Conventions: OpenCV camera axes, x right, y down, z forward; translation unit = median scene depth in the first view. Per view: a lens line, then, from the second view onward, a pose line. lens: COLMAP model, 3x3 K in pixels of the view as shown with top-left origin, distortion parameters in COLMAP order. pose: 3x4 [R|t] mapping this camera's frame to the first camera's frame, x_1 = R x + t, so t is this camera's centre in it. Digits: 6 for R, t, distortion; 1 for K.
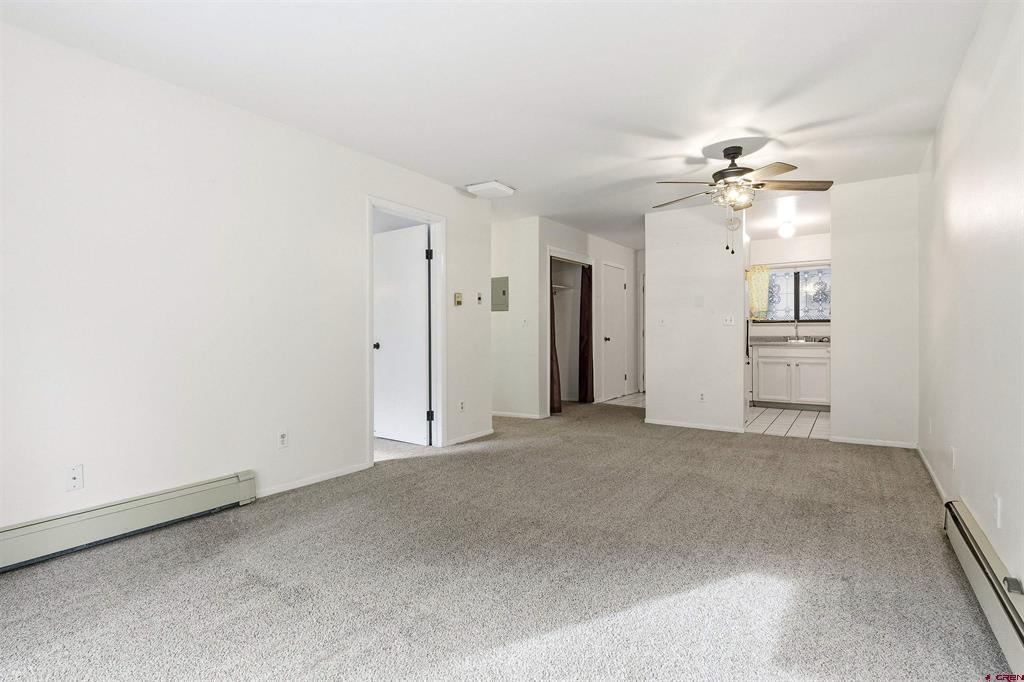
lens RADIAL K [[482.2, 0, 518.8], [0, 482.2, 335.6], [0, 0, 1]] dist [-0.000122, 0.000110]
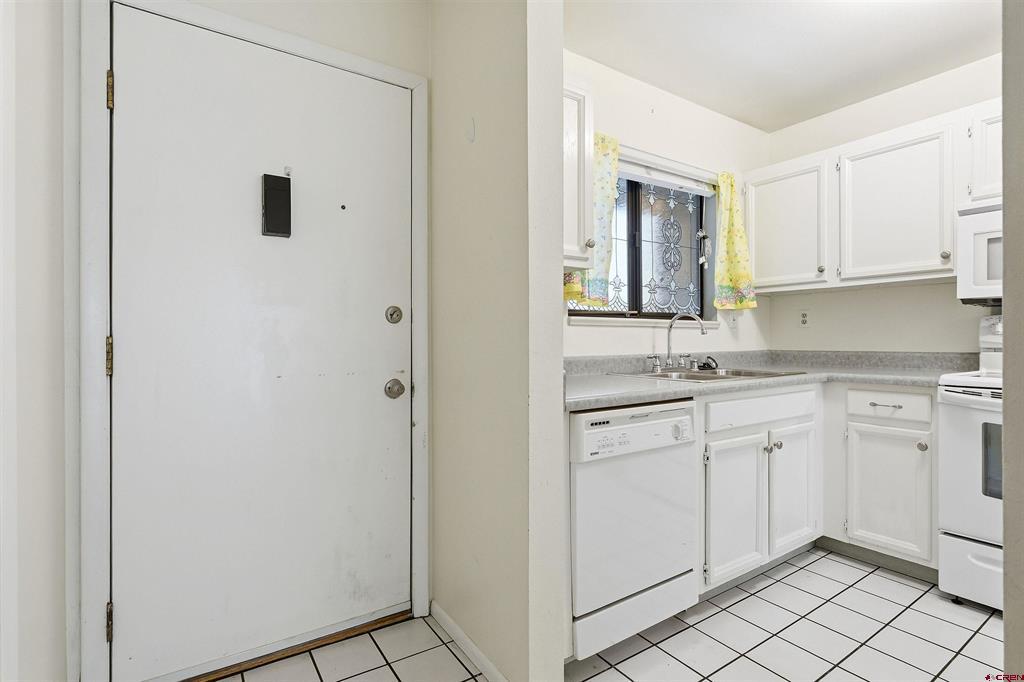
lens RADIAL K [[496.0, 0, 512.0], [0, 496.0, 341.0], [0, 0, 1]] dist [-0.003673, -0.000456]
pose [[0.368210, -0.003379, 0.929737, 0.183066], [0.006843, 0.999976, 0.000924, -0.010933], [-0.929718, 0.006022, 0.368224, 0.952126]]
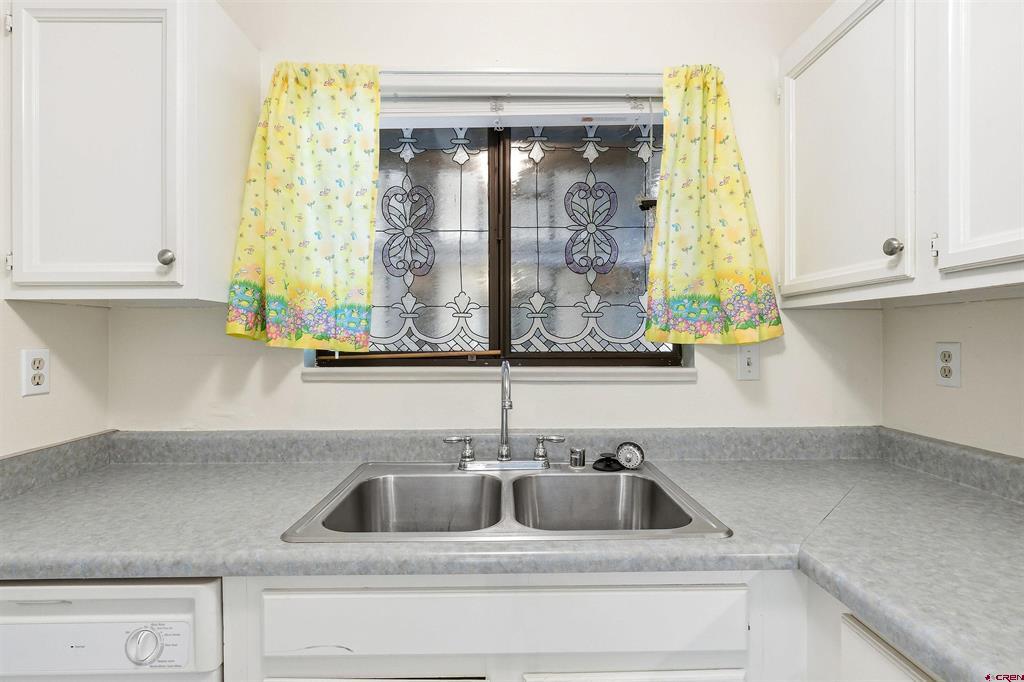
lens RADIAL K [[496.0, 0, 512.0], [0, 496.0, 341.0], [0, 0, 1]] dist [-0.003673, -0.000456]
pose [[0.813714, 0.000375, 0.581266, 0.452352], [0.002431, 0.999989, -0.004048, -0.036667], [-0.581261, 0.004707, 0.813704, 0.818334]]
